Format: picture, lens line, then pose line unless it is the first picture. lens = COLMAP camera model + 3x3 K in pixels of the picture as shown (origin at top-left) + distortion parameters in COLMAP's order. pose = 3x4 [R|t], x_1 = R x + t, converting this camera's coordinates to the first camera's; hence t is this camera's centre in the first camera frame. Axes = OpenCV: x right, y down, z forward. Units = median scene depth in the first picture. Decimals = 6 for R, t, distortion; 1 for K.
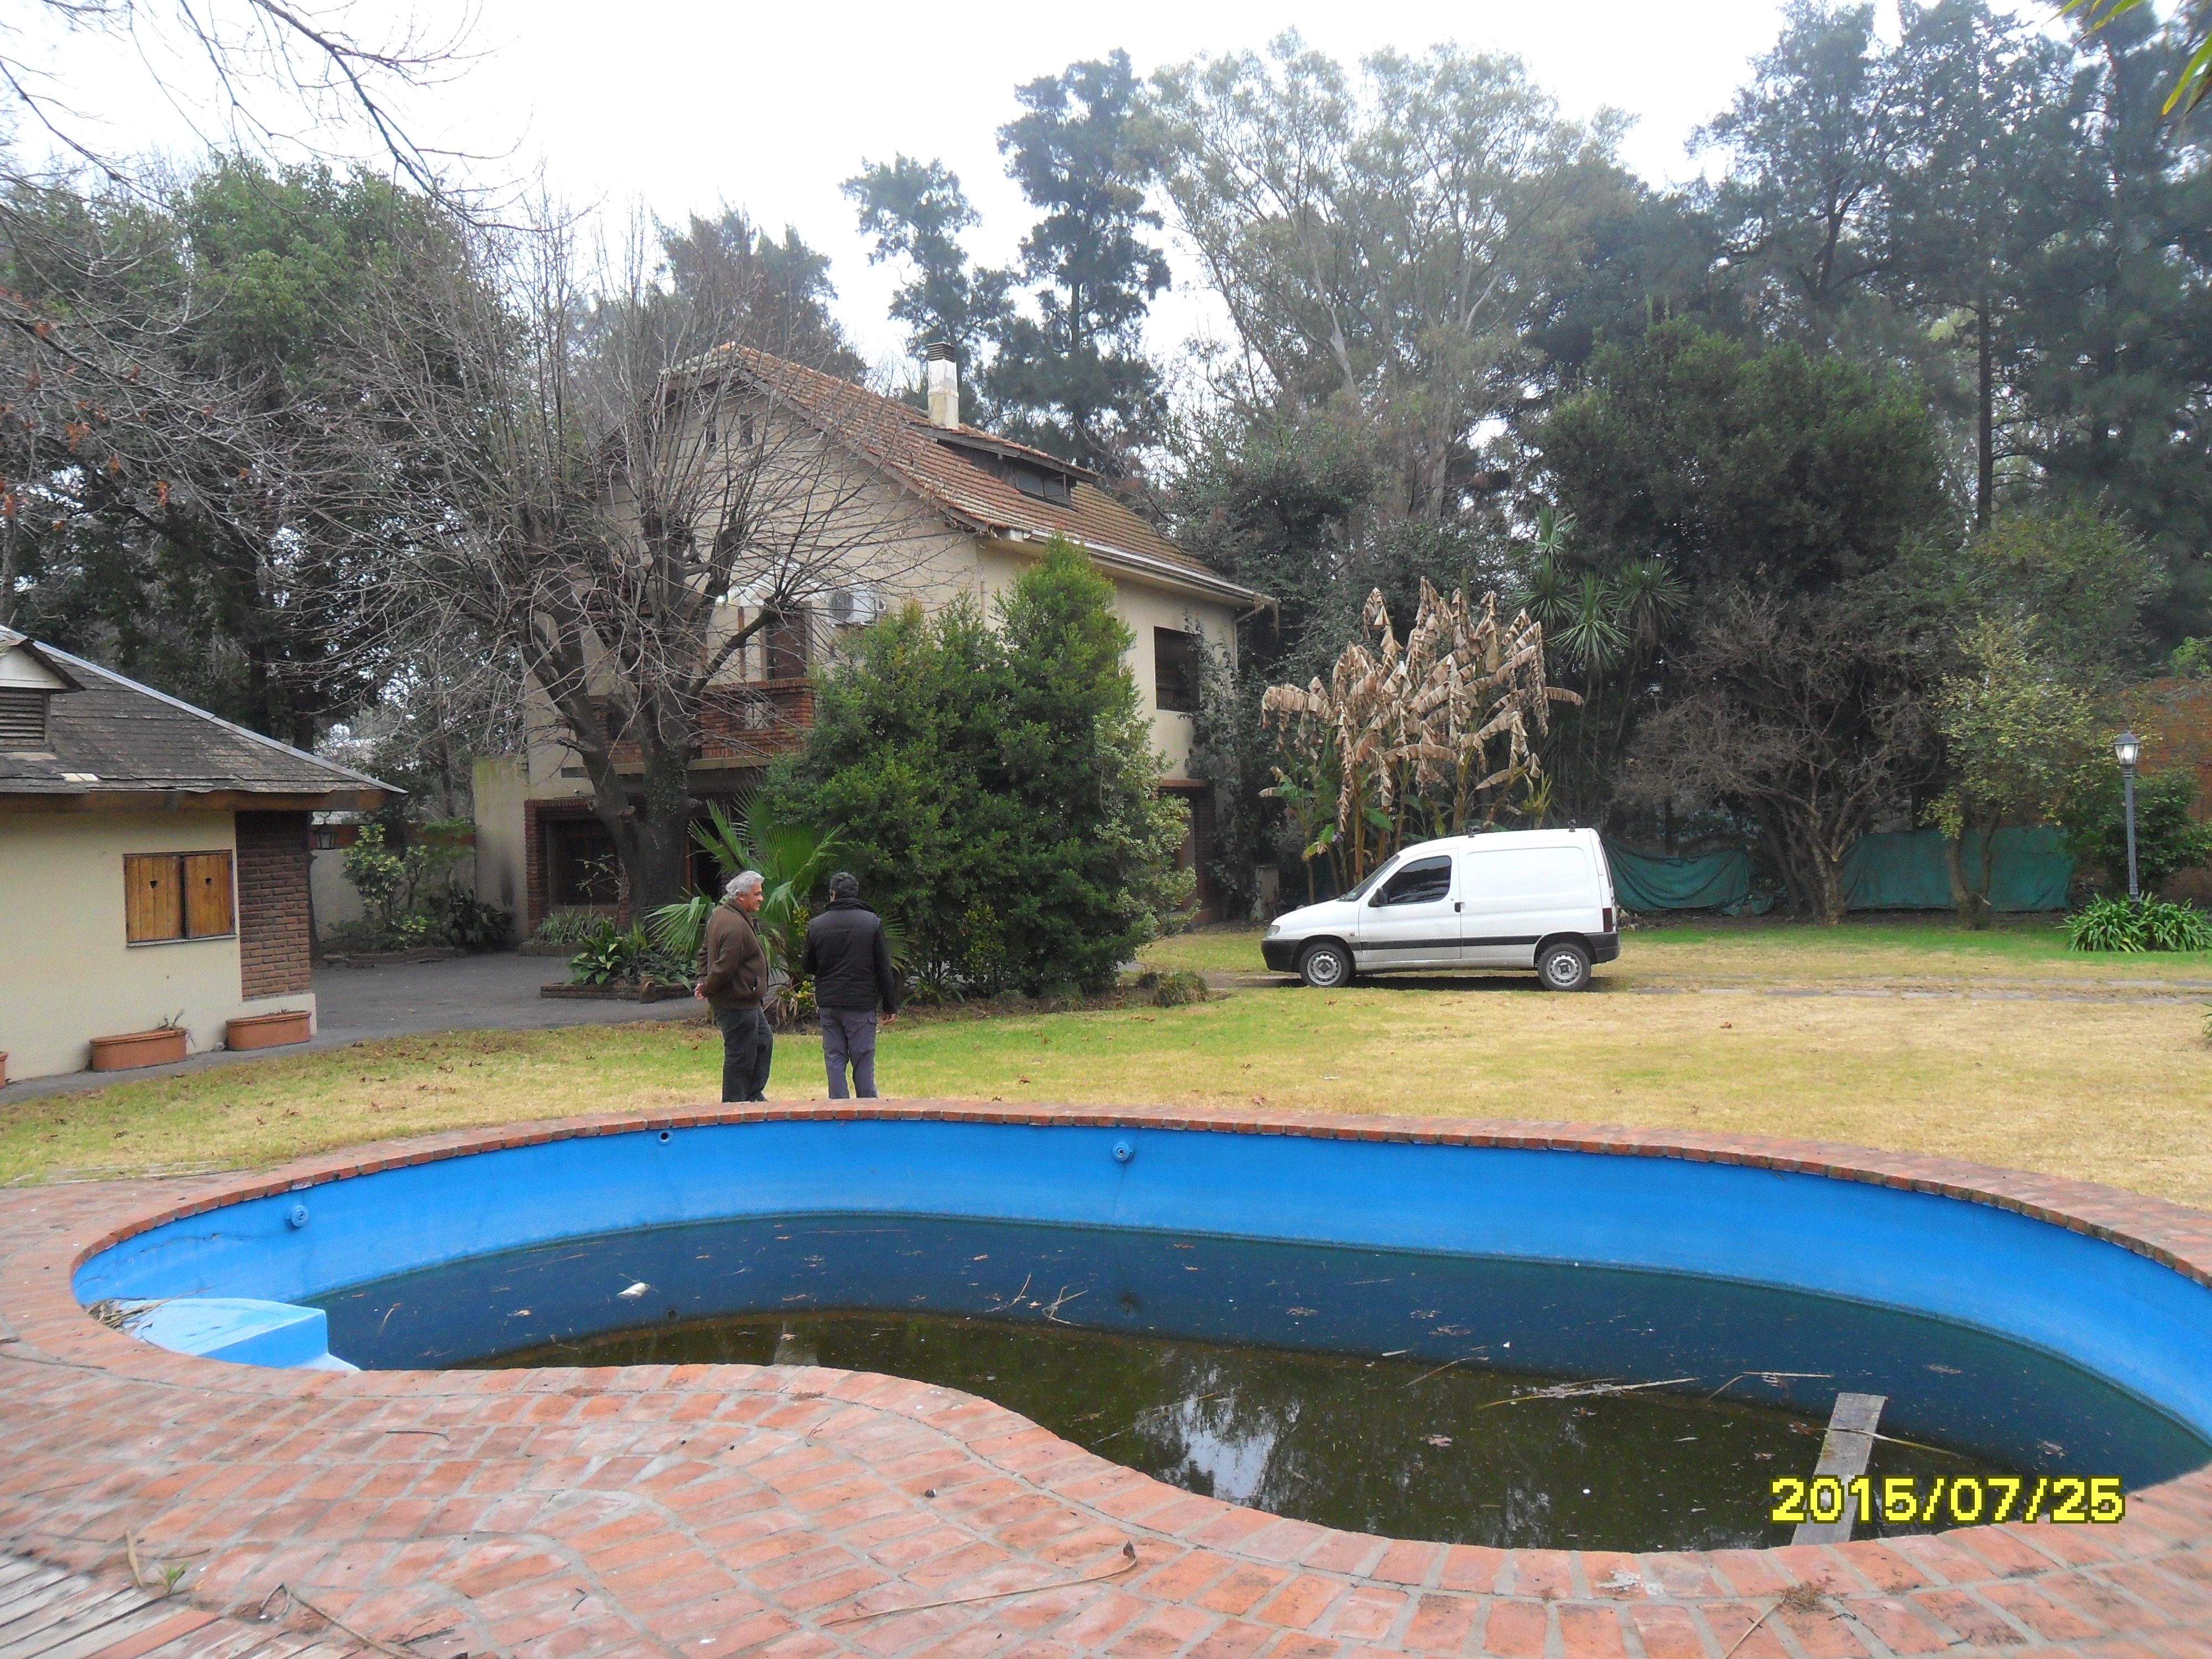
lens RADIAL K [[1869.6, 0, 1106.0], [0, 1869.6, 829.5], [0, 0, 1]] dist [-0.043692, 0.083401]
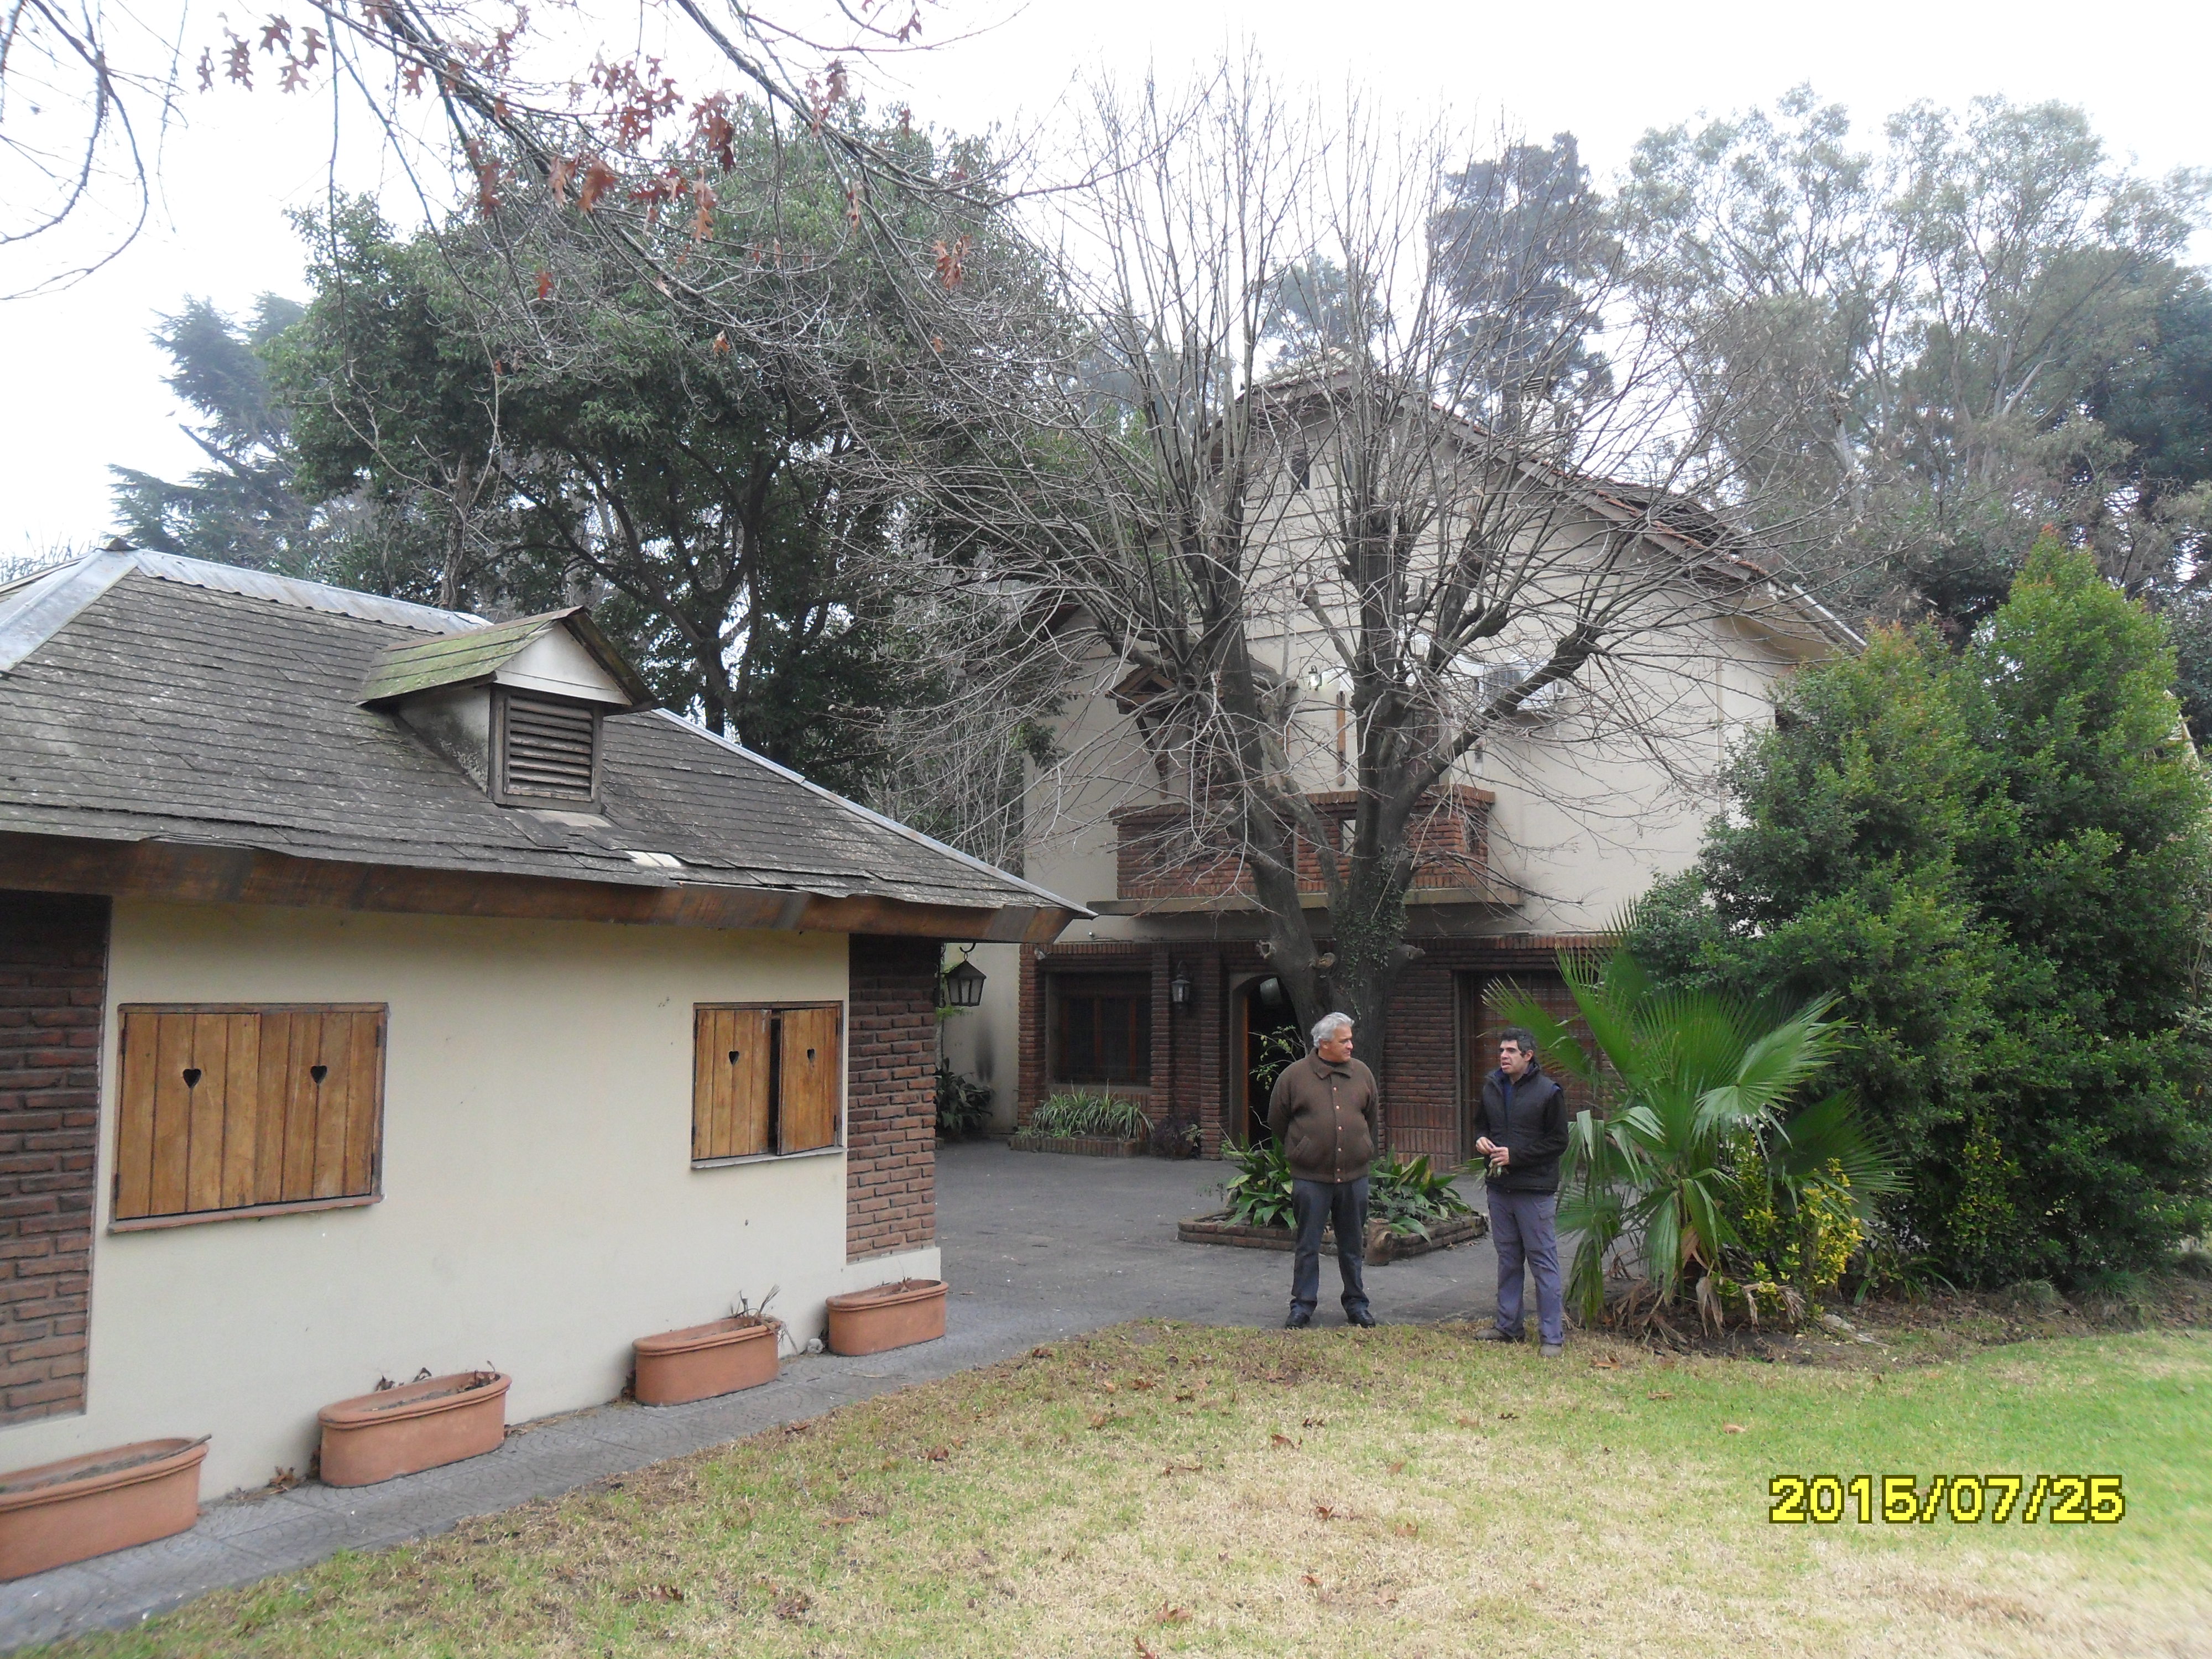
lens RADIAL K [[1869.6, 0, 1106.0], [0, 1869.6, 829.5], [0, 0, 1]] dist [-0.043692, 0.083401]
pose [[0.990899, 0.023444, -0.132547, -0.302233], [-0.035251, 0.995545, -0.087448, 0.005526], [0.129906, 0.091324, 0.987312, 0.412718]]
